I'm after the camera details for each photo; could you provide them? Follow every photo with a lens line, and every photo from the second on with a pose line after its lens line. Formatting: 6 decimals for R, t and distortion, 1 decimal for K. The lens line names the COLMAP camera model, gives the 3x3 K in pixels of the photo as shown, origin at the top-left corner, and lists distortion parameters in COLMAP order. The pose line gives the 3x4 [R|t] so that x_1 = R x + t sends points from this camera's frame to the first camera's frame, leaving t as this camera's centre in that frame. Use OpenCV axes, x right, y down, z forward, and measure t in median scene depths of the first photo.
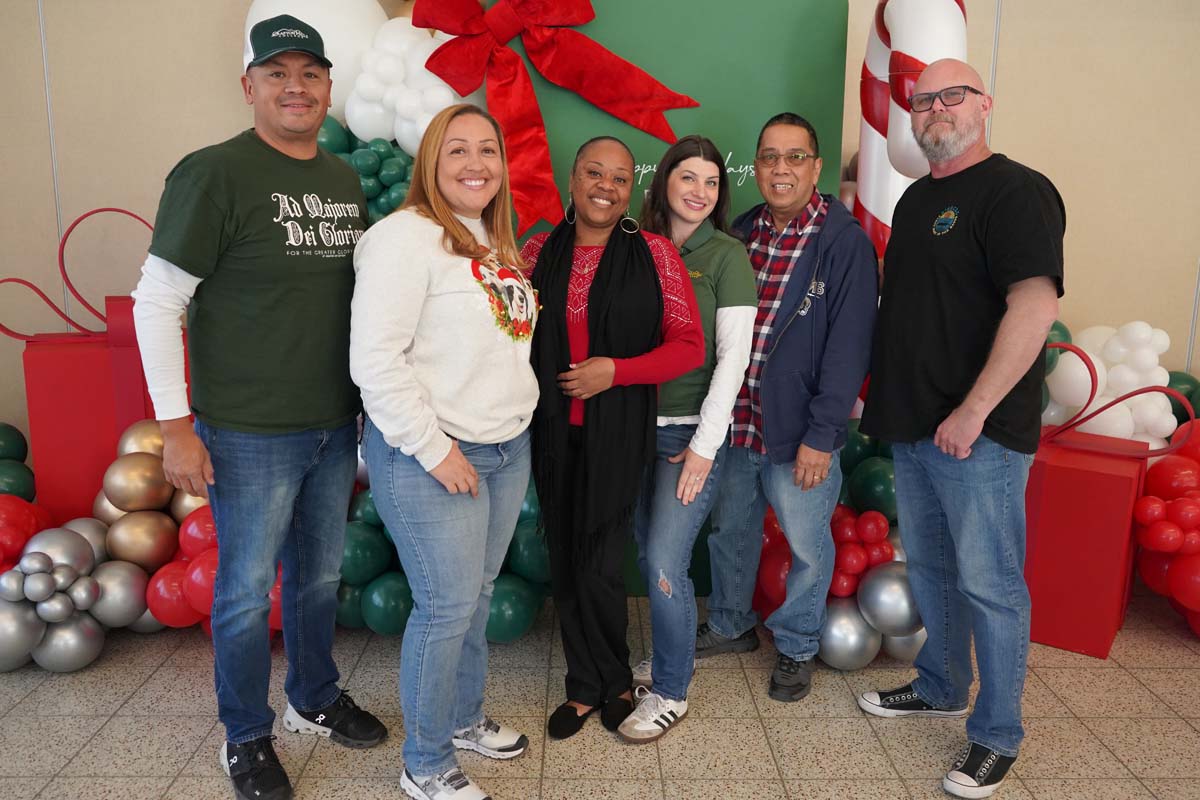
lens RADIAL K [[973.3, 0, 597.6], [0, 973.3, 410.8], [0, 0, 1]] dist [-0.012565, 0.006683]
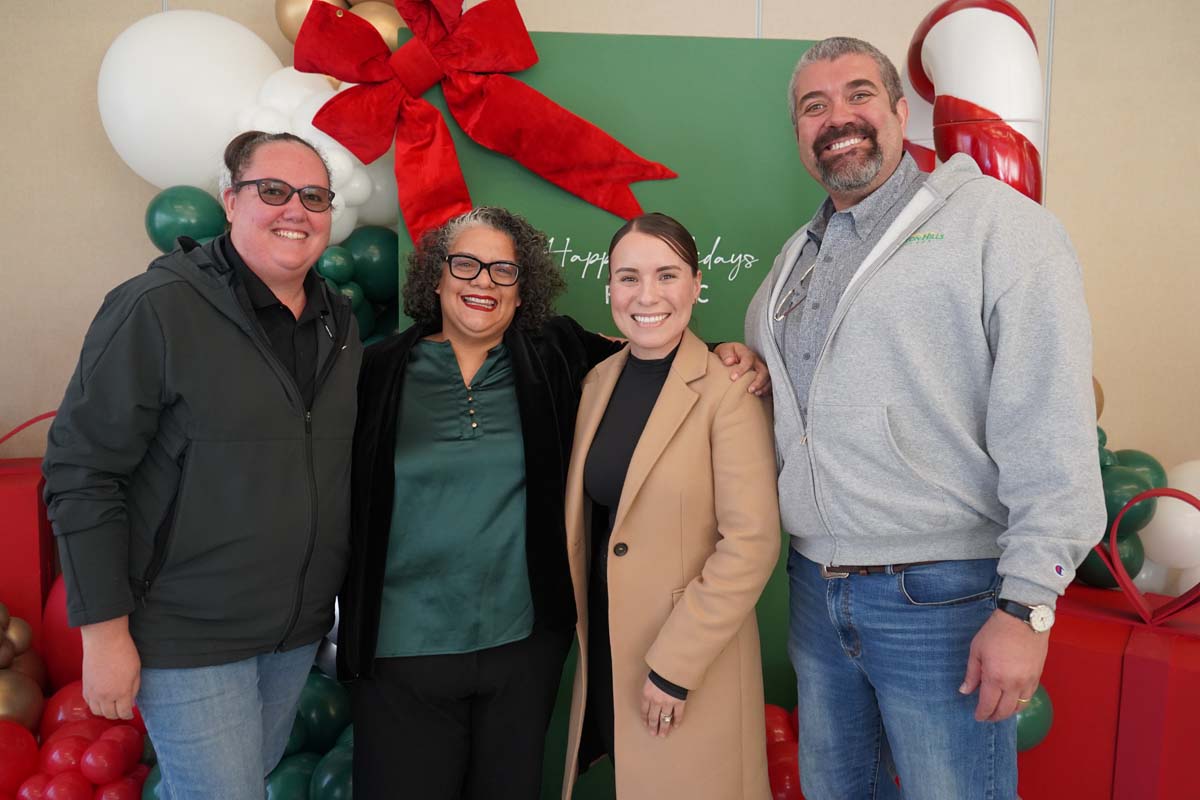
lens RADIAL K [[973.3, 0, 600.0], [0, 973.3, 405.0], [0, 0, 1]] dist [-0.012565, 0.006683]
pose [[0.999992, 0.002598, 0.003112, 0.043313], [-0.002233, 0.993719, -0.111882, -0.052260], [-0.003383, 0.111874, 0.993717, 0.269606]]
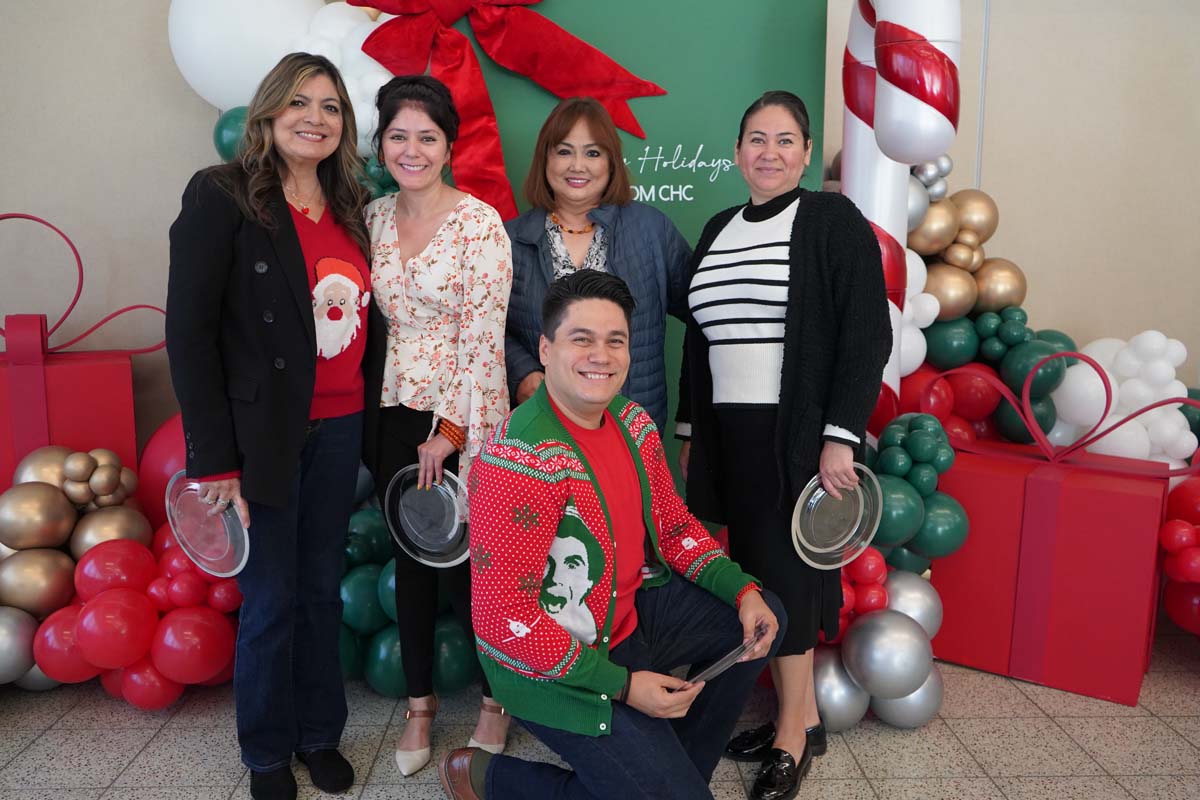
lens RADIAL K [[973.3, 0, 600.6], [0, 973.3, 408.4], [0, 0, 1]] dist [-0.012565, 0.006683]
pose [[0.999808, -0.007721, 0.018008, 0.024968], [0.008711, 0.998414, -0.055615, 0.030109], [-0.017550, 0.055761, 0.998290, 0.113067]]
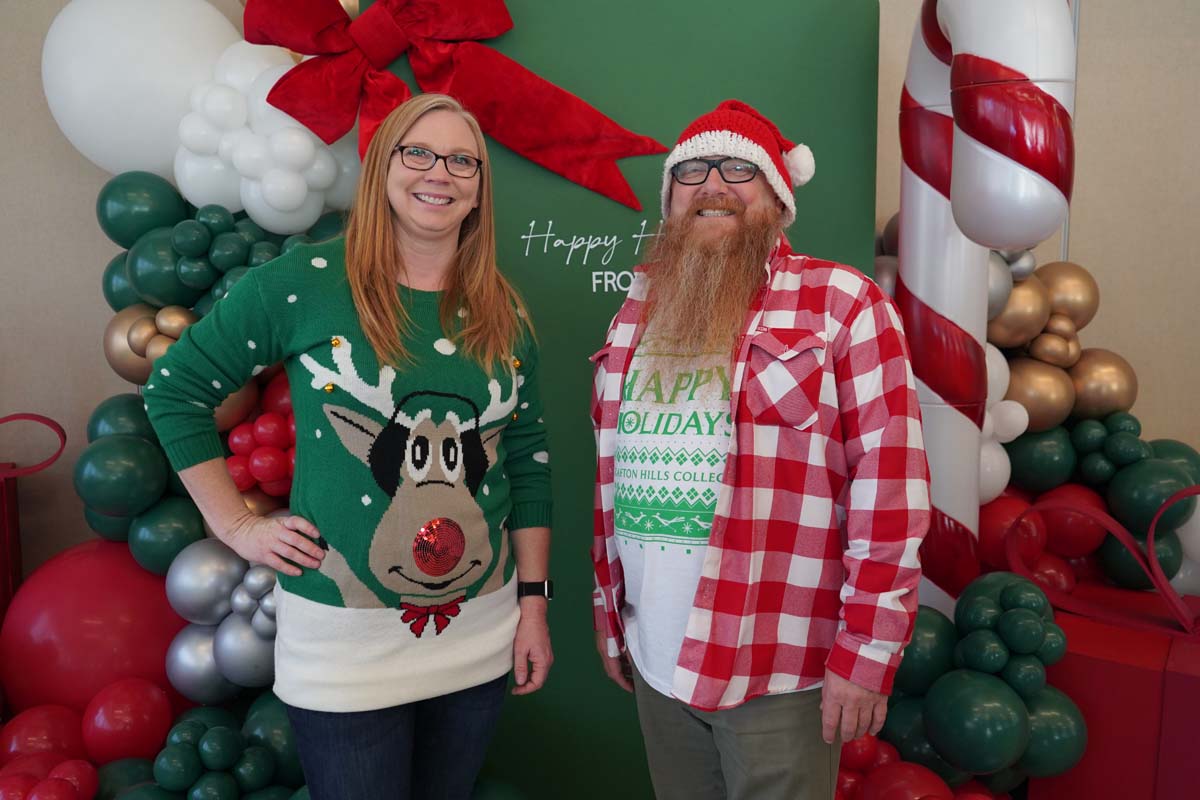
lens RADIAL K [[973.3, 0, 602.7], [0, 973.3, 402.9], [0, 0, 1]] dist [-0.012565, 0.006683]
pose [[0.999872, -0.013432, -0.008749, 0.062474], [0.012601, 0.995952, -0.088995, -0.075291], [0.009909, 0.088873, 0.995994, 0.330648]]
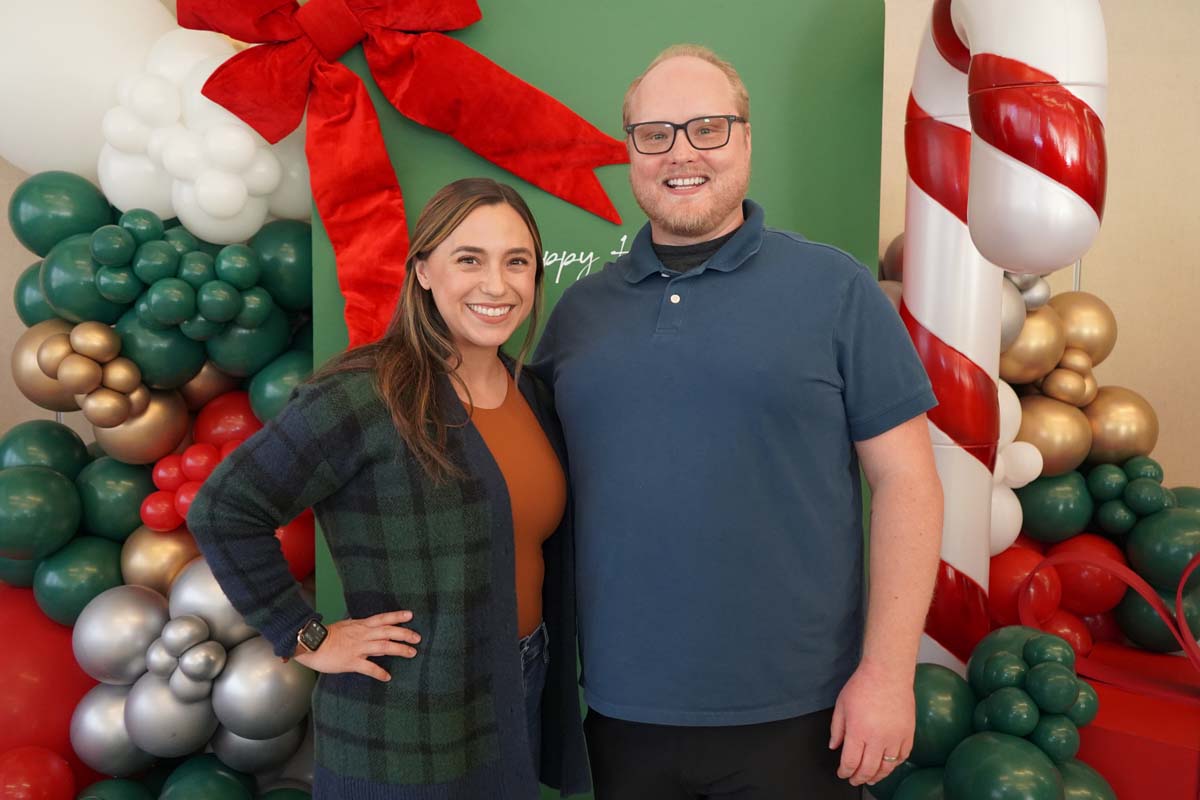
lens RADIAL K [[1009.8, 0, 603.4], [0, 1009.8, 406.5], [0, 0, 1]] dist [-0.017322, 0.033283]
pose [[0.999805, 0.001468, 0.019694, 0.061984], [0.000907, 0.992773, -0.120005, -0.079992], [-0.019728, 0.120000, 0.992578, 0.382391]]
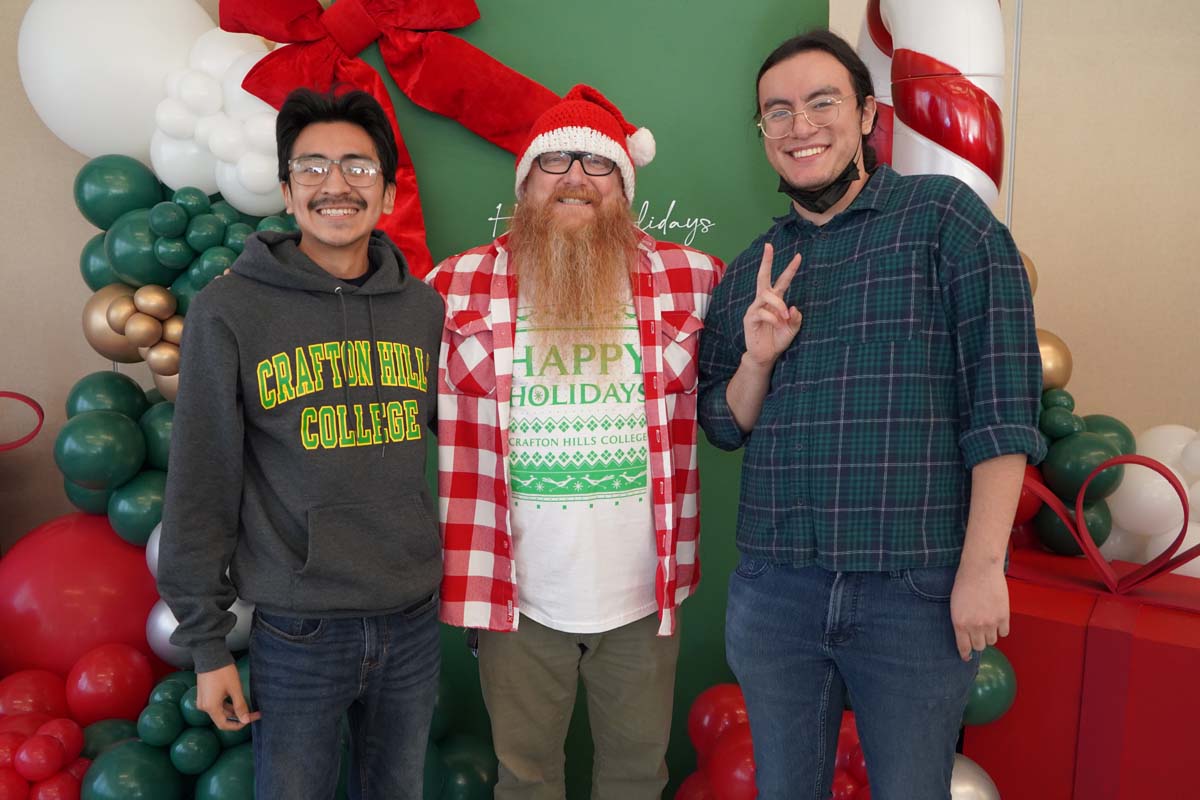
lens RADIAL K [[973.3, 0, 602.0], [0, 973.3, 408.0], [0, 0, 1]] dist [-0.012565, 0.006683]
pose [[0.999667, -0.014034, 0.021655, 0.067149], [0.015557, 0.997296, -0.071822, -0.061786], [-0.020588, 0.072135, 0.997182, 0.294776]]
